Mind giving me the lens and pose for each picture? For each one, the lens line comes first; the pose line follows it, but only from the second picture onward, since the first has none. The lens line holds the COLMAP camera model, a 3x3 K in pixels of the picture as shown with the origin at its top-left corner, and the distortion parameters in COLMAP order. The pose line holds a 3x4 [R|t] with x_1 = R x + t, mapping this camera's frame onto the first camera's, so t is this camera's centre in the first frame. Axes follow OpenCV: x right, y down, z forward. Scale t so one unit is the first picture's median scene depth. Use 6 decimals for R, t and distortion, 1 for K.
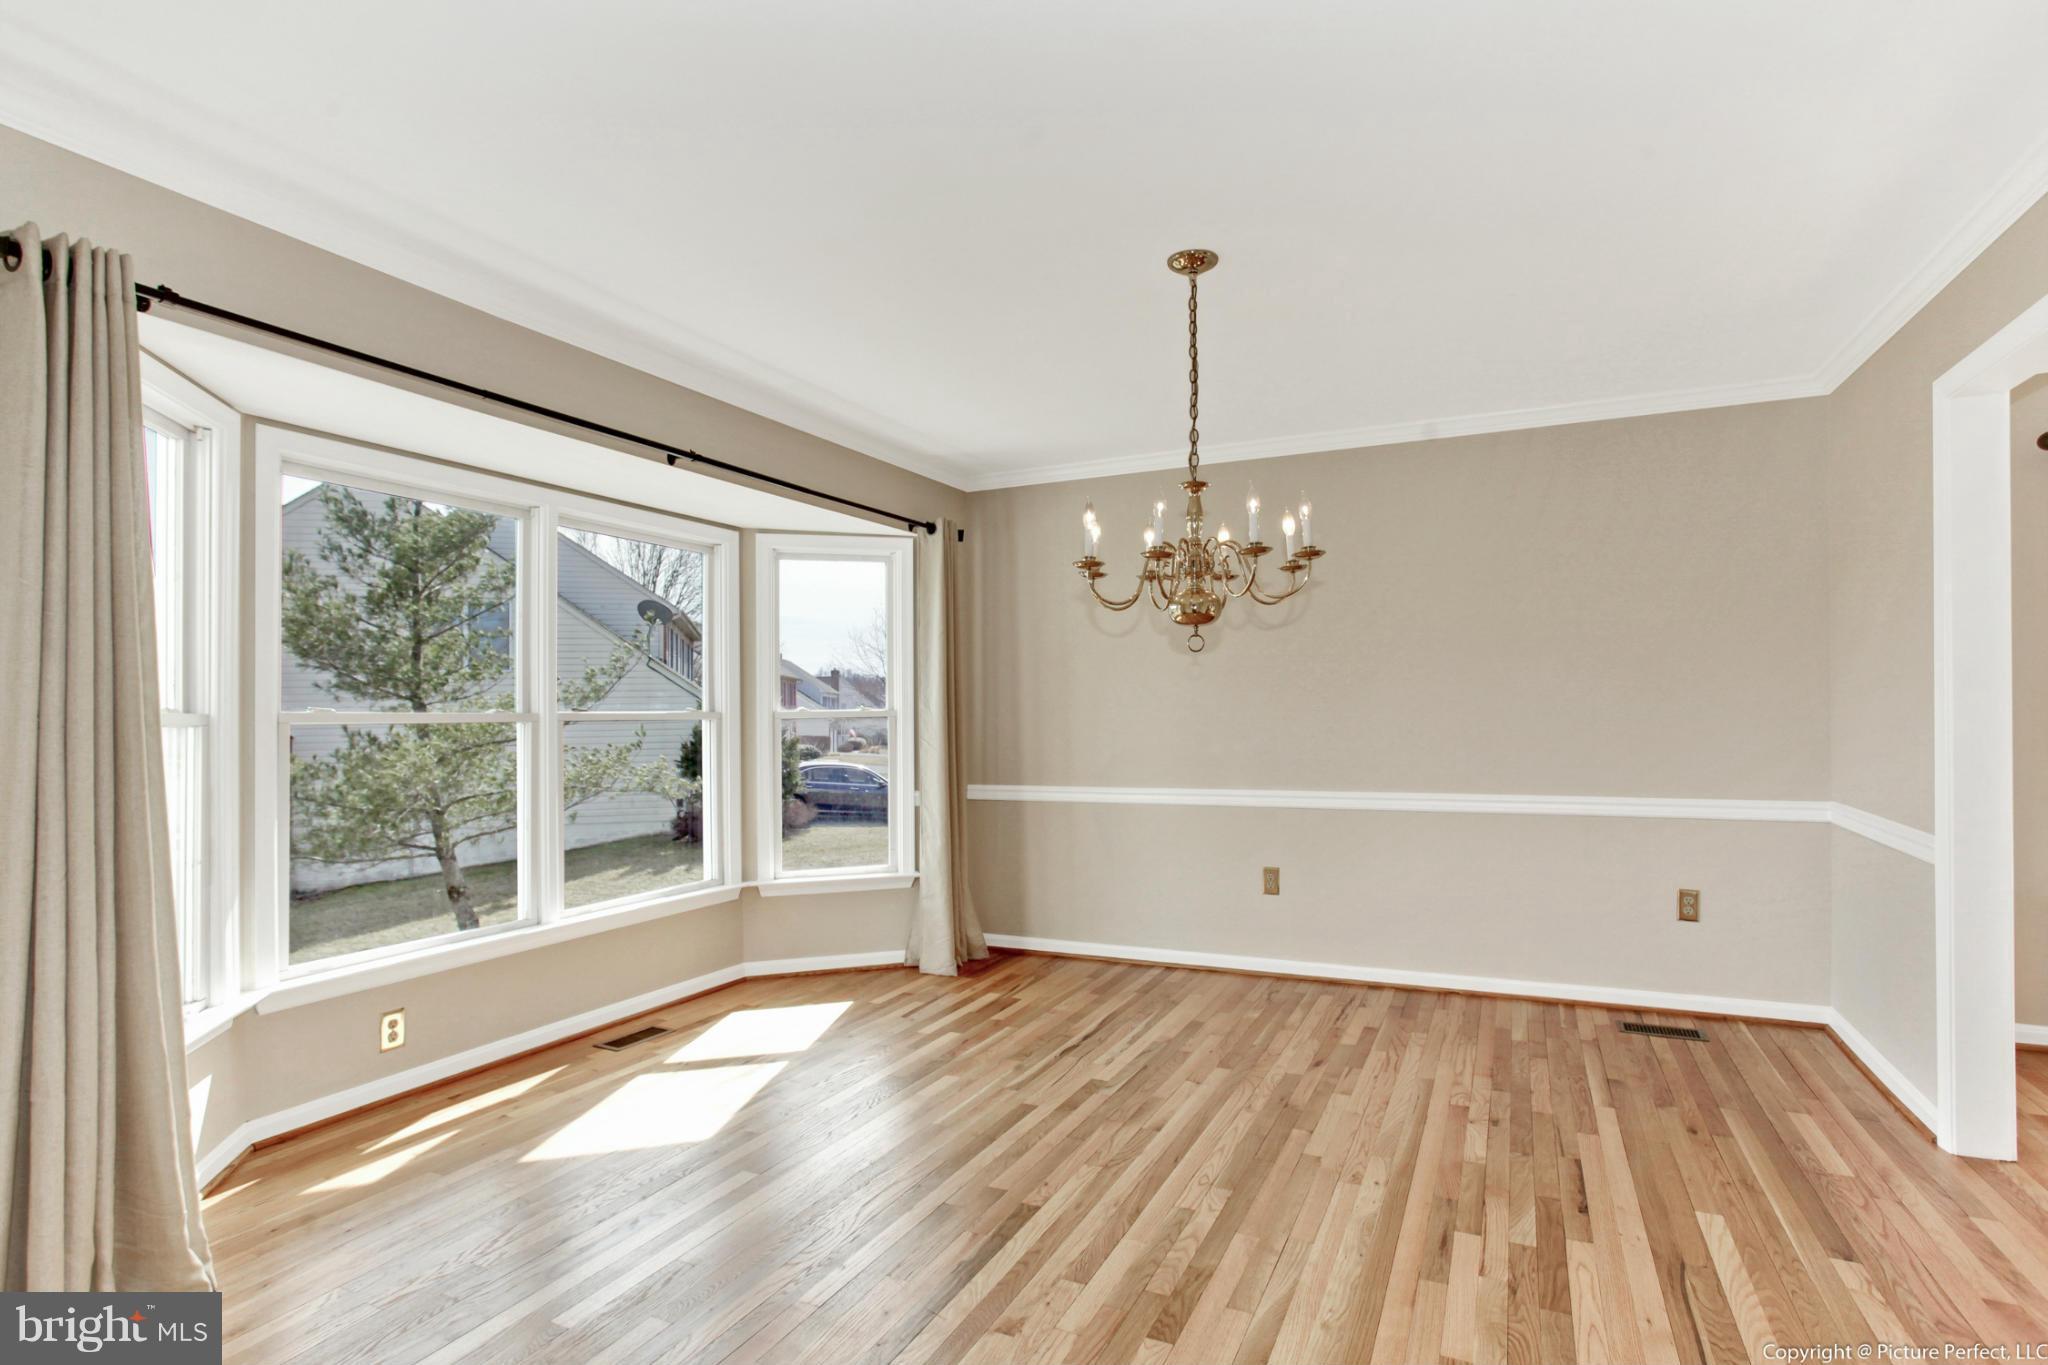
lens RADIAL K [[1013.6, 0, 1029.1], [0, 1013.6, 712.2], [0, 0, 1]] dist [-0.042805, 0.000498]
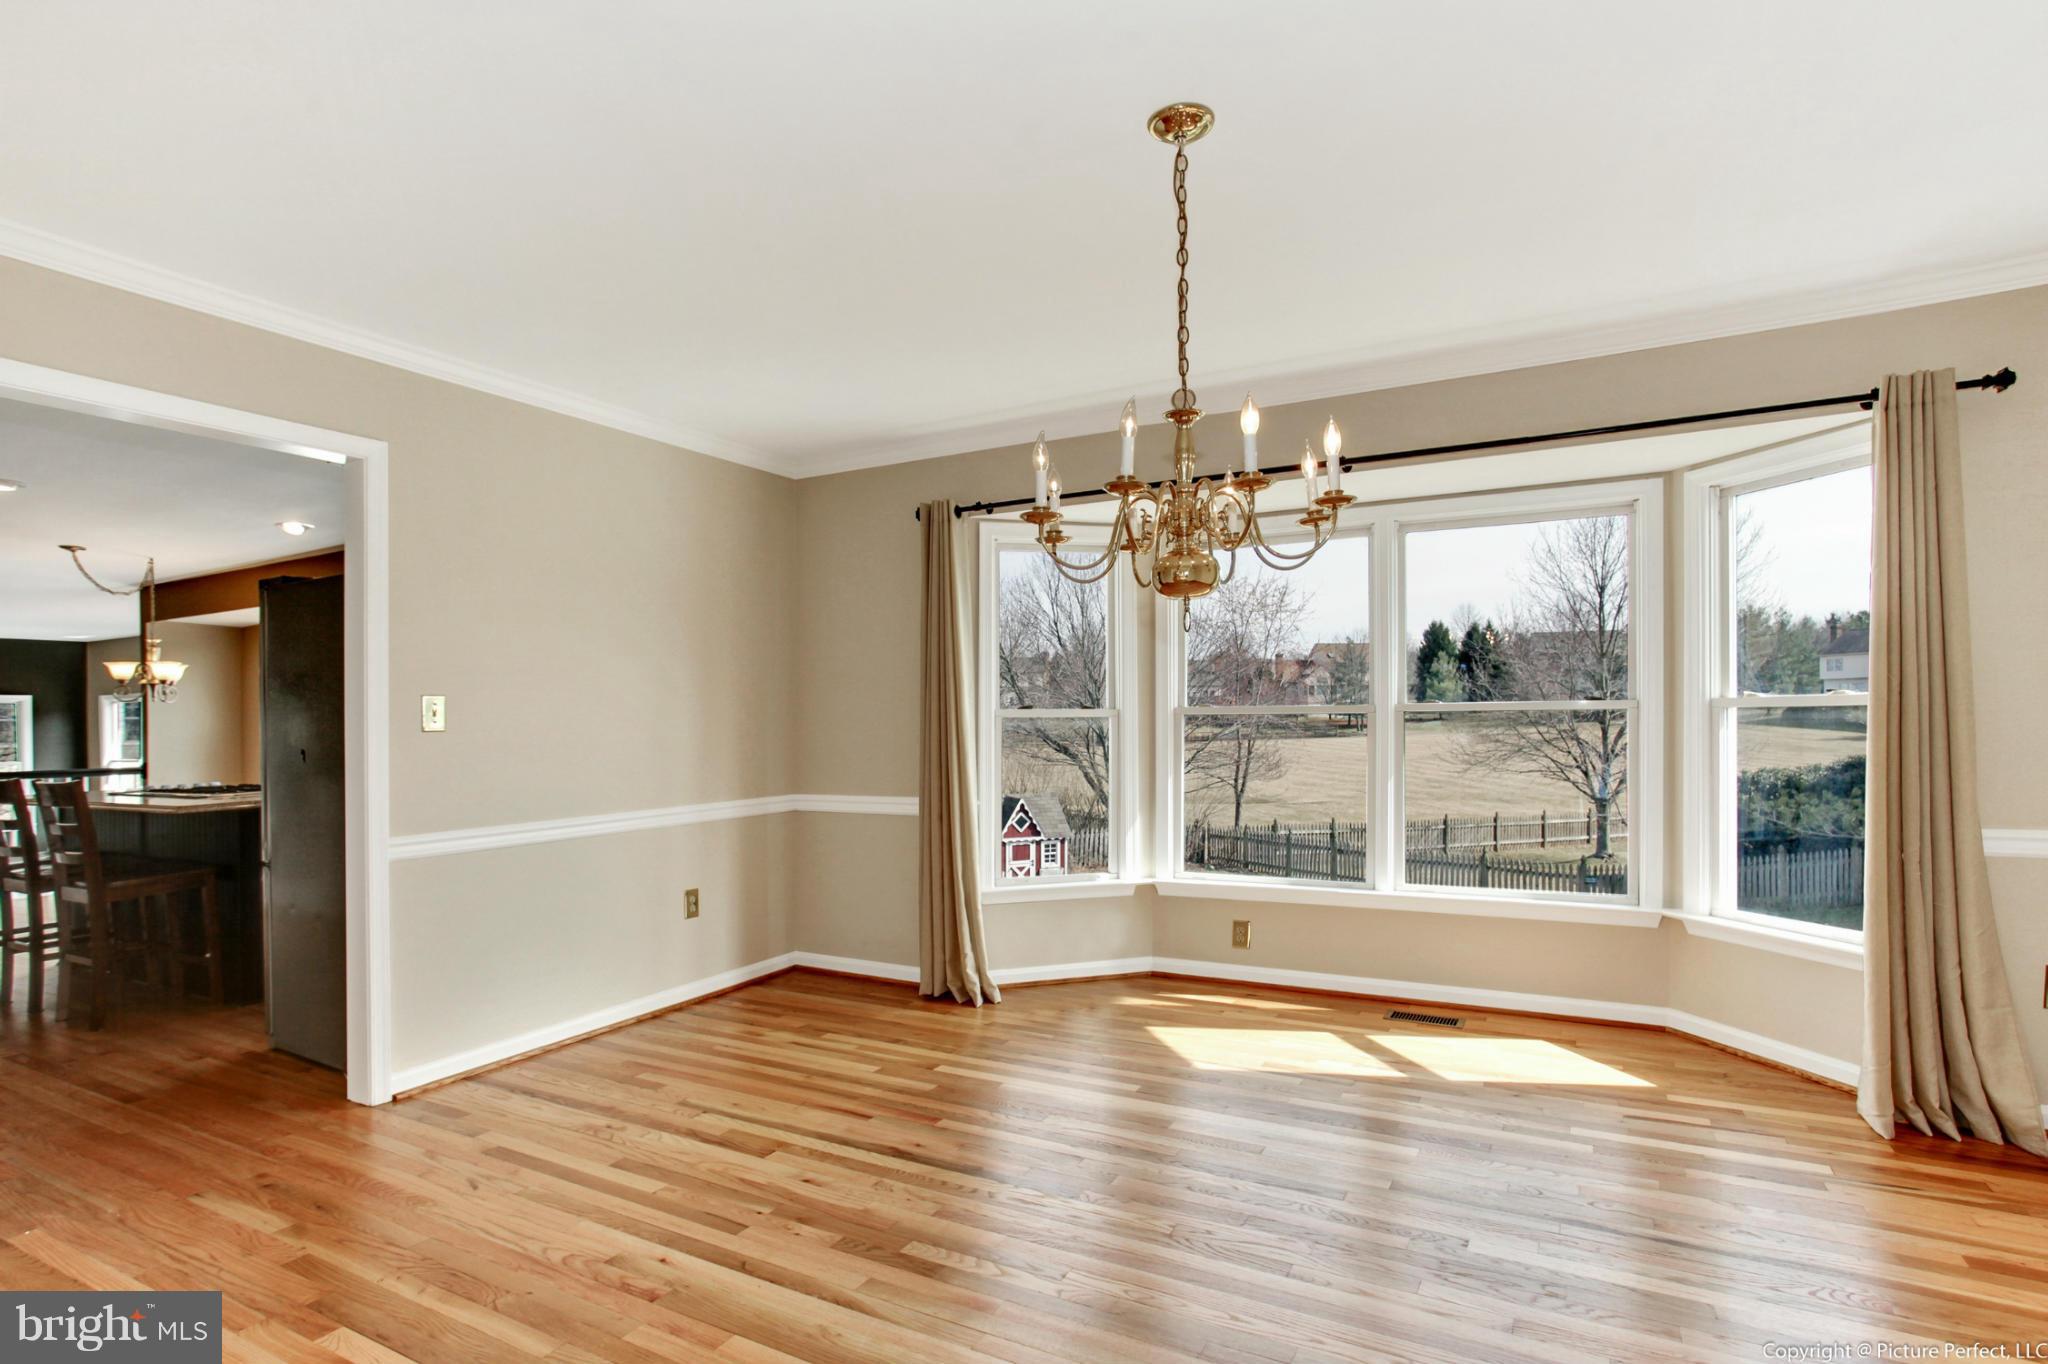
lens RADIAL K [[1013.6, 0, 1029.1], [0, 1013.6, 711.7], [0, 0, 1]] dist [-0.042805, 0.000498]
pose [[-0.049415, 0.005132, -0.998765, 0.661204], [0.014792, 0.999881, 0.004406, -0.002121], [0.998669, -0.014556, -0.049485, 0.653382]]
